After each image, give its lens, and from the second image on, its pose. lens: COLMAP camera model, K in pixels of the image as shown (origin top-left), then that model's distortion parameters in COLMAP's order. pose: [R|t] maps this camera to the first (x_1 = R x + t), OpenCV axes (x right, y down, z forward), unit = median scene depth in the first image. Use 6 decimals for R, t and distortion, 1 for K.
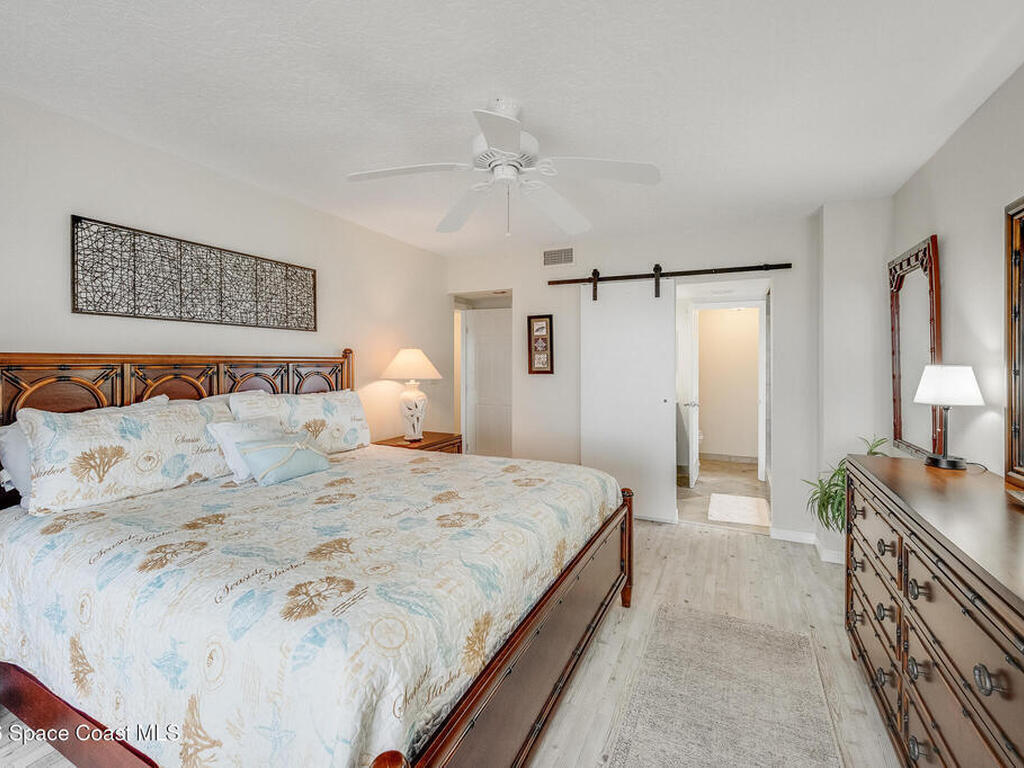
lens RADIAL K [[451.7, 0, 510.4], [0, 451.7, 357.4], [0, 0, 1]] dist [0.001545, 0.000145]
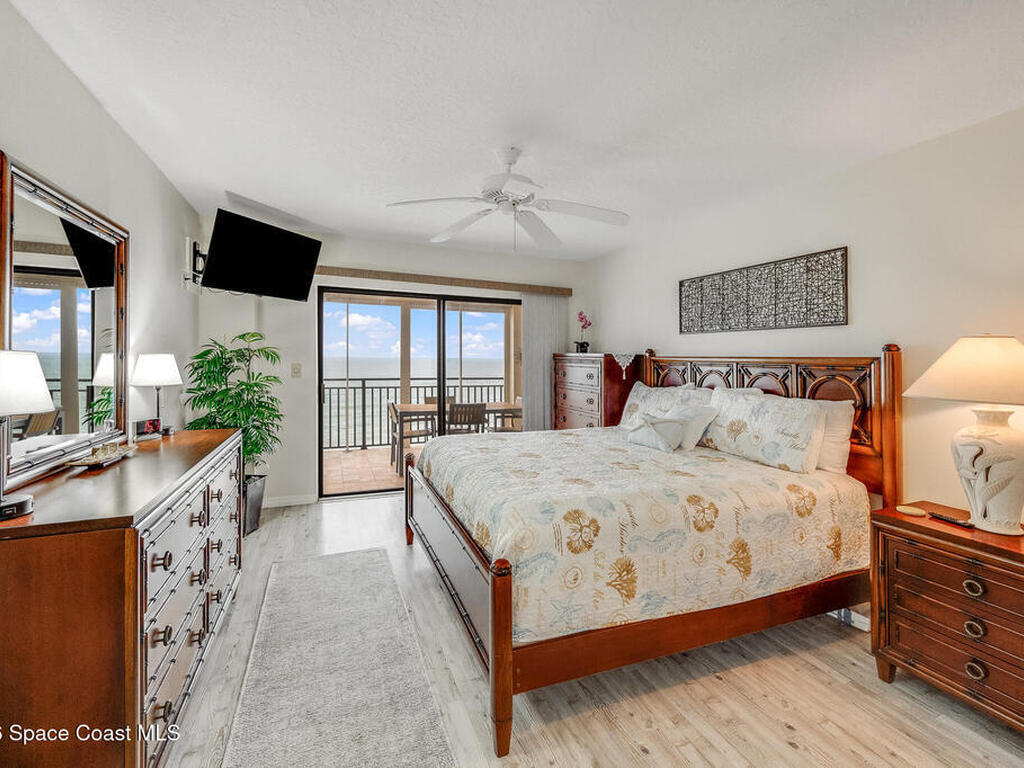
lens RADIAL K [[451.7, 0, 510.4], [0, 451.7, 357.4], [0, 0, 1]] dist [0.001545, 0.000145]
pose [[-0.669649, -0.008527, -0.742629, 0.653892], [-0.006269, 0.999963, -0.005828, 0.009395], [0.742651, 0.000753, -0.669678, 1.308560]]
